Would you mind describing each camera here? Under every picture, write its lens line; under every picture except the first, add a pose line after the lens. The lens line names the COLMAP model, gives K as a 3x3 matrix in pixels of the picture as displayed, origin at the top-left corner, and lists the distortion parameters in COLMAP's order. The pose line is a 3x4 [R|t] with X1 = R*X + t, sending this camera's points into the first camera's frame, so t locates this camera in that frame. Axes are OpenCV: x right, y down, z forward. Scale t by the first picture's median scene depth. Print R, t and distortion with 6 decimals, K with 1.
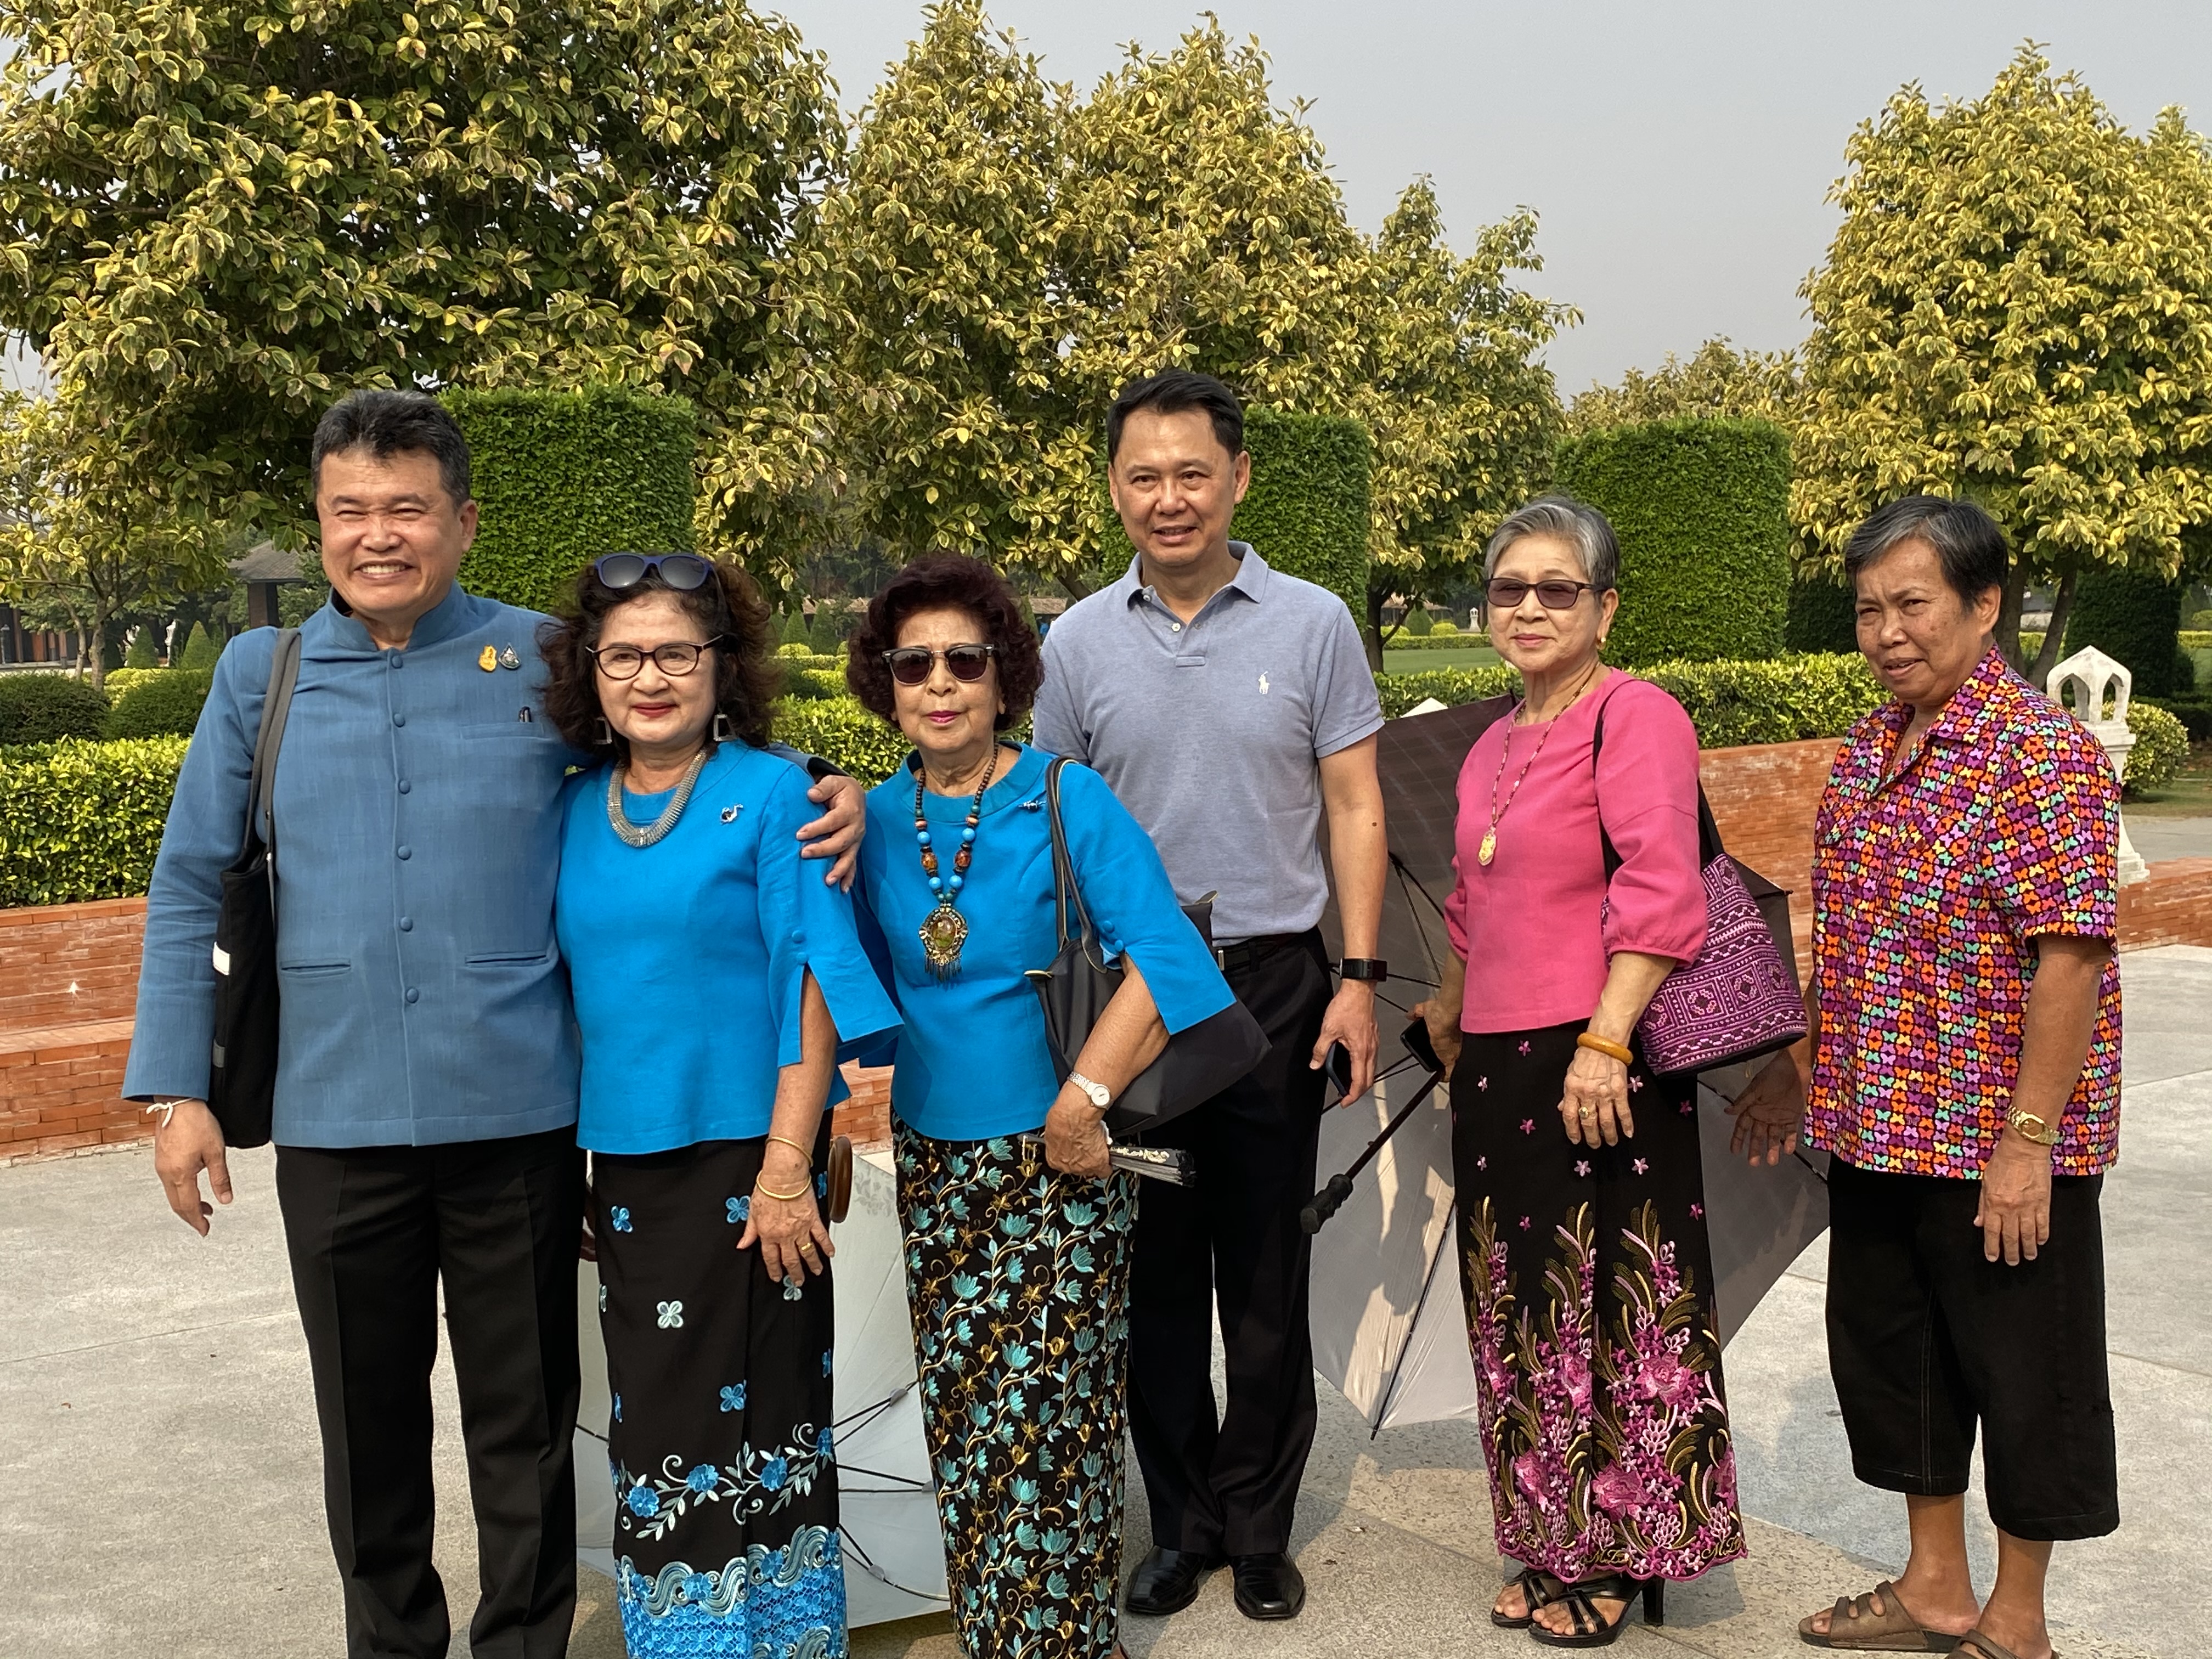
lens RADIAL K [[2672.2, 0, 1101.6], [0, 2672.2, 749.7], [0, 0, 1]] dist [0.188657, -0.613679]
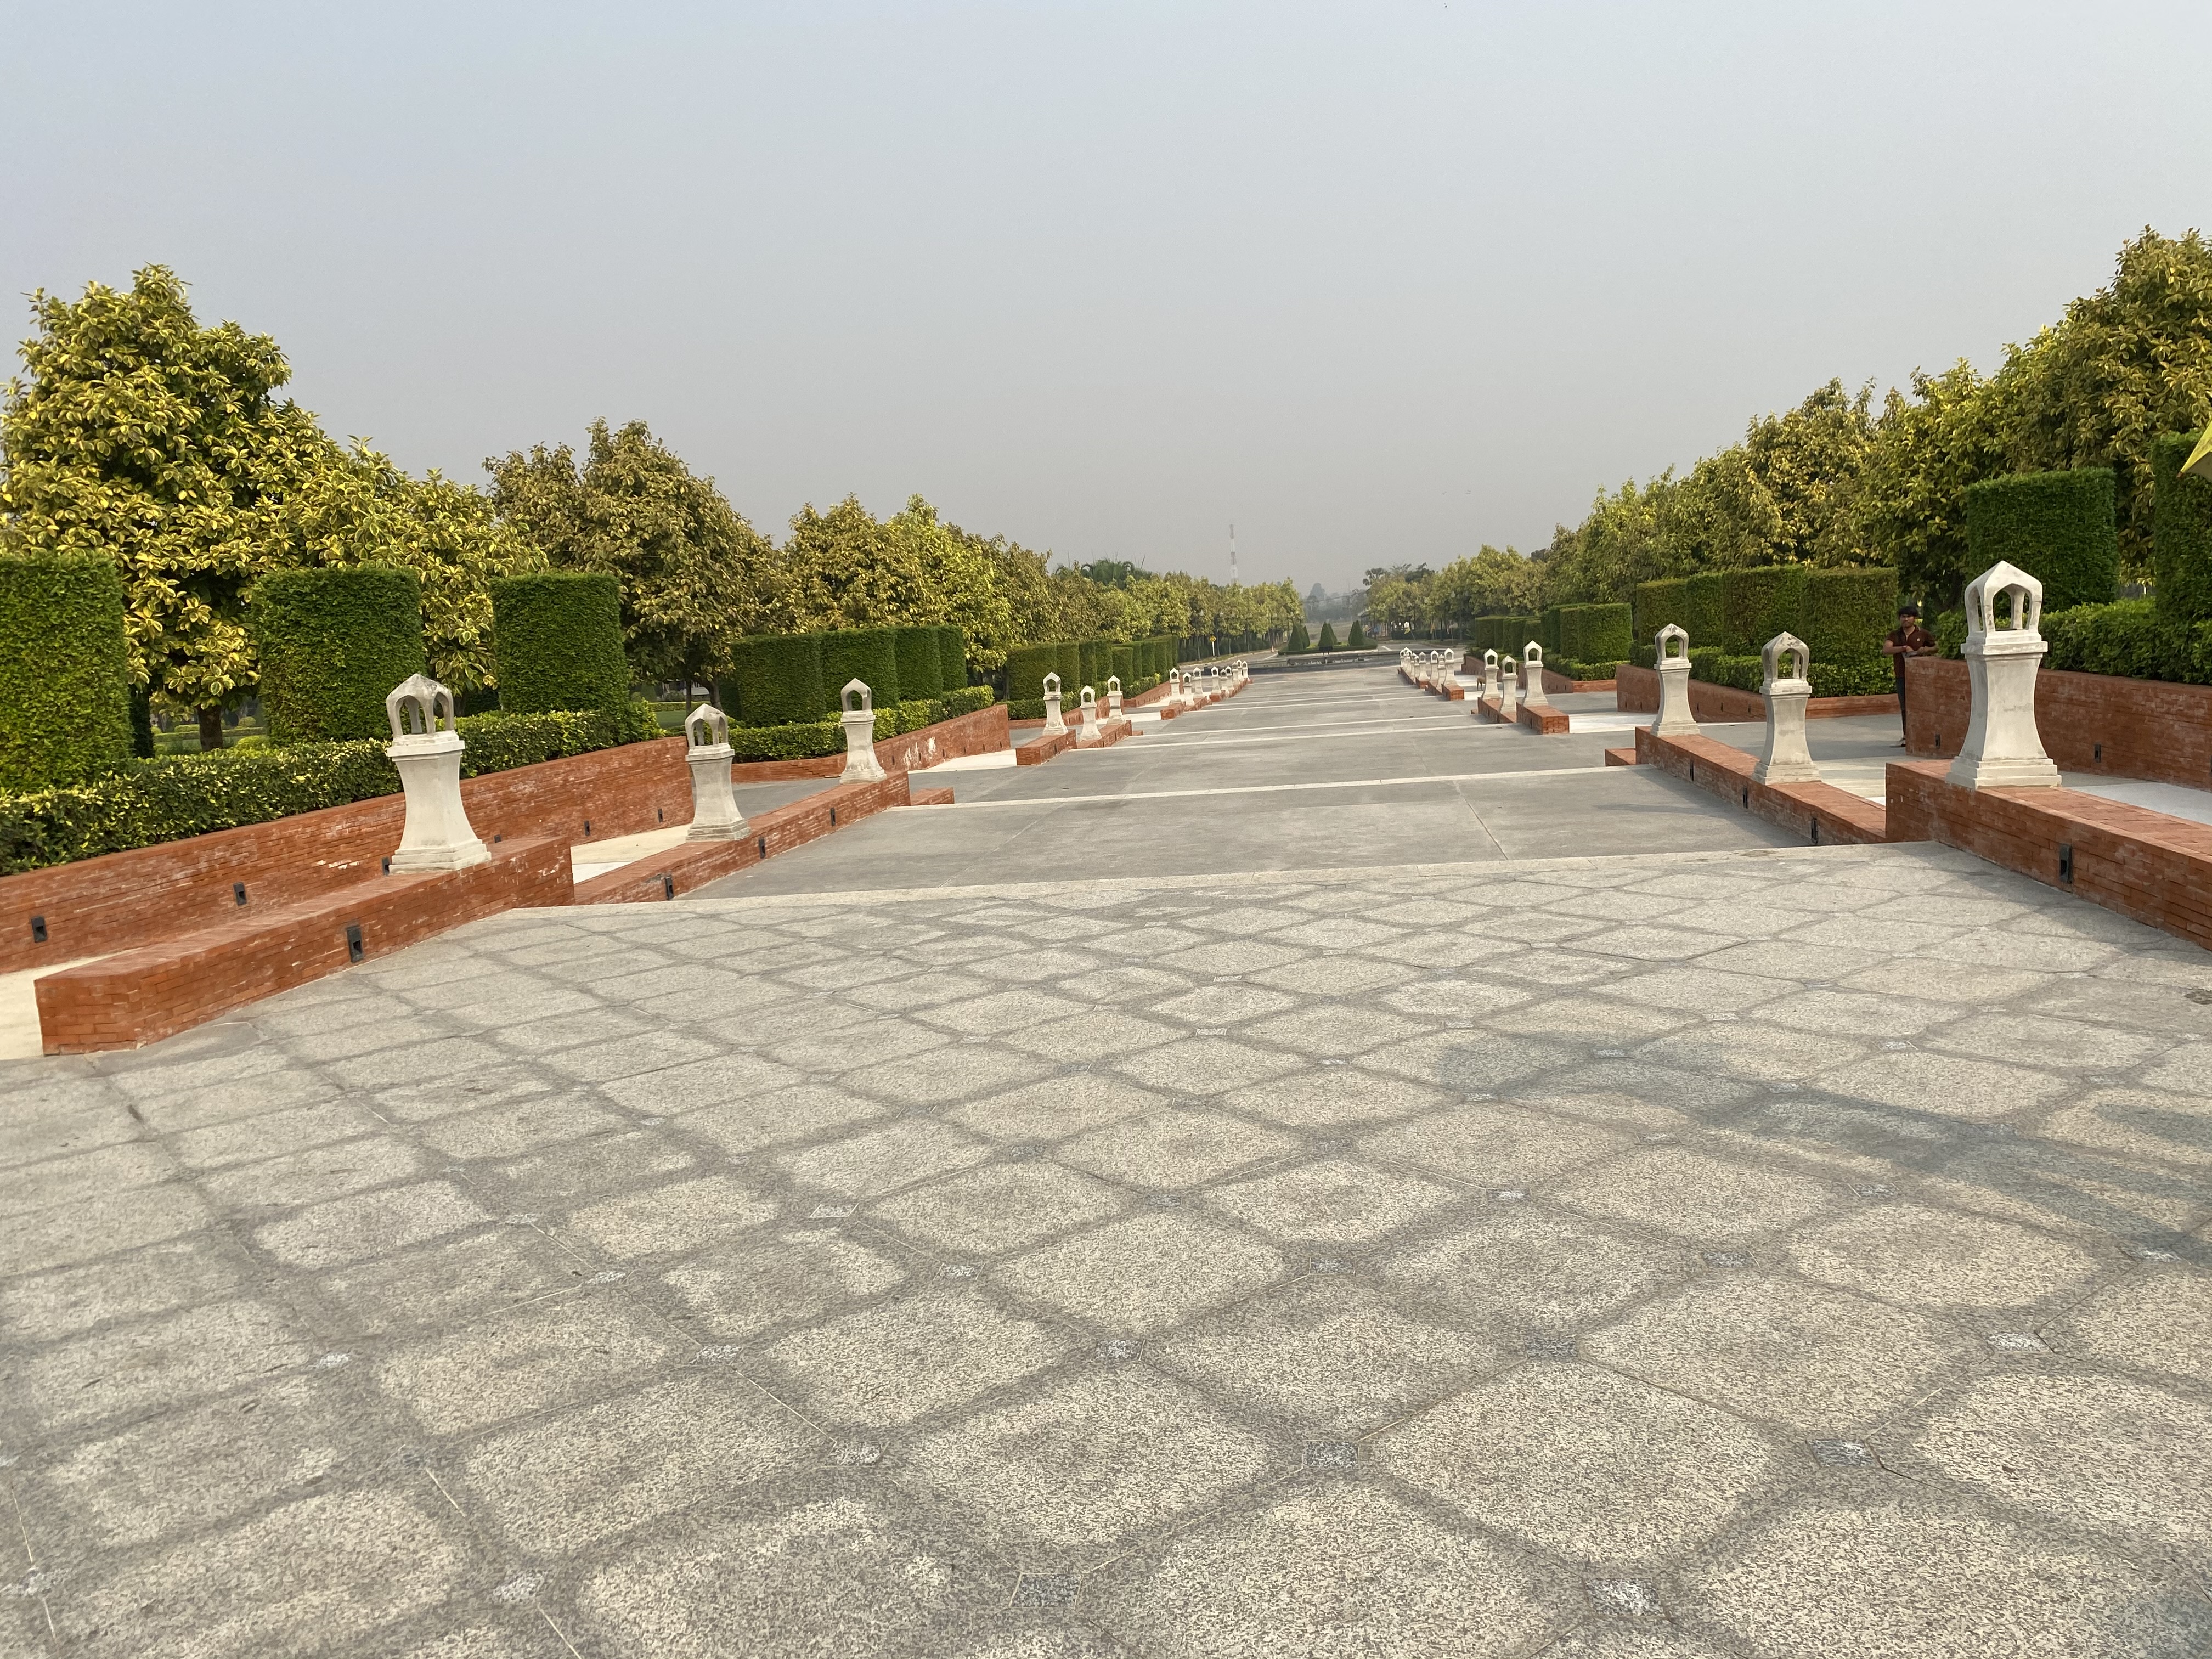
lens RADIAL K [[1672.3, 0, 1106.0], [0, 1672.3, 829.5], [0, 0, 1]] dist [0.046152, -0.076563]
pose [[0.684047, -0.109231, 0.721213, -1.052088], [0.096952, 0.993567, 0.058524, 0.035527], [-0.722966, 0.029890, 0.690237, -0.595571]]
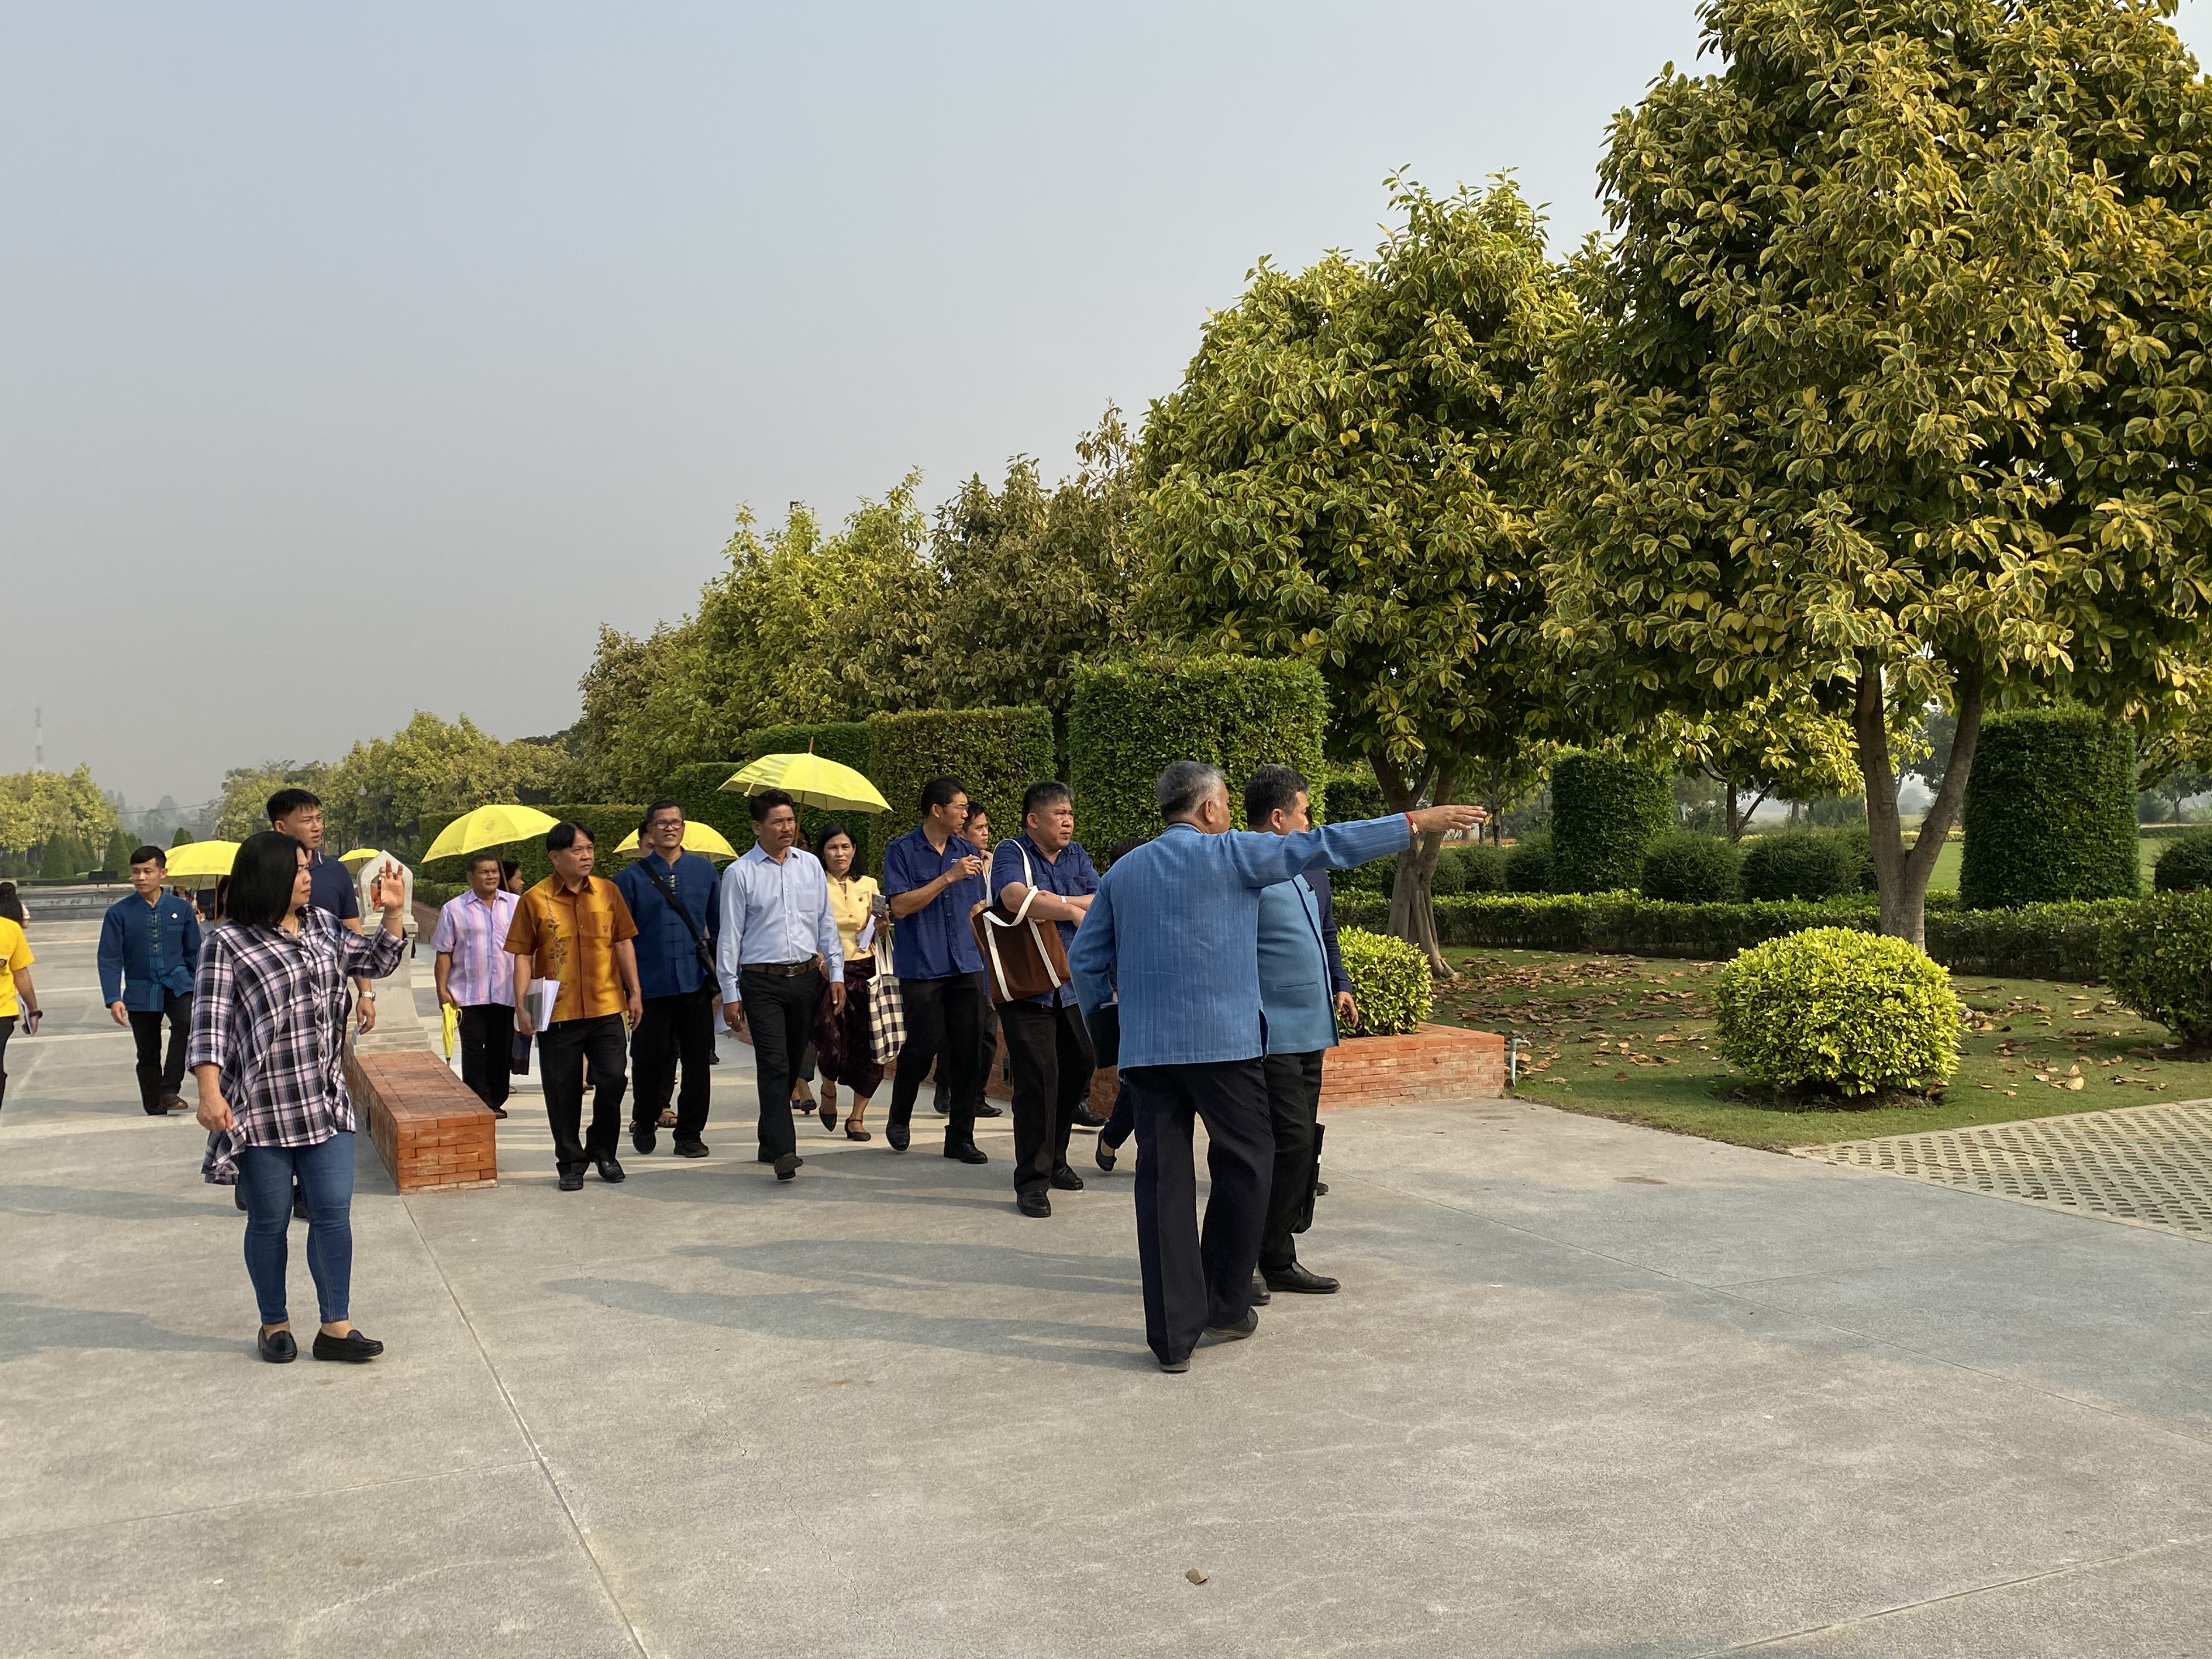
lens RADIAL K [[1987.6, 0, 1119.1], [0, 1987.6, 791.4], [0, 0, 1]] dist [0.008250, -0.019478]
pose [[0.182062, 0.031729, 0.982775, 0.465070], [0.080365, 0.995655, -0.047033, -0.007924], [-0.979997, 0.087544, 0.178721, 0.357013]]
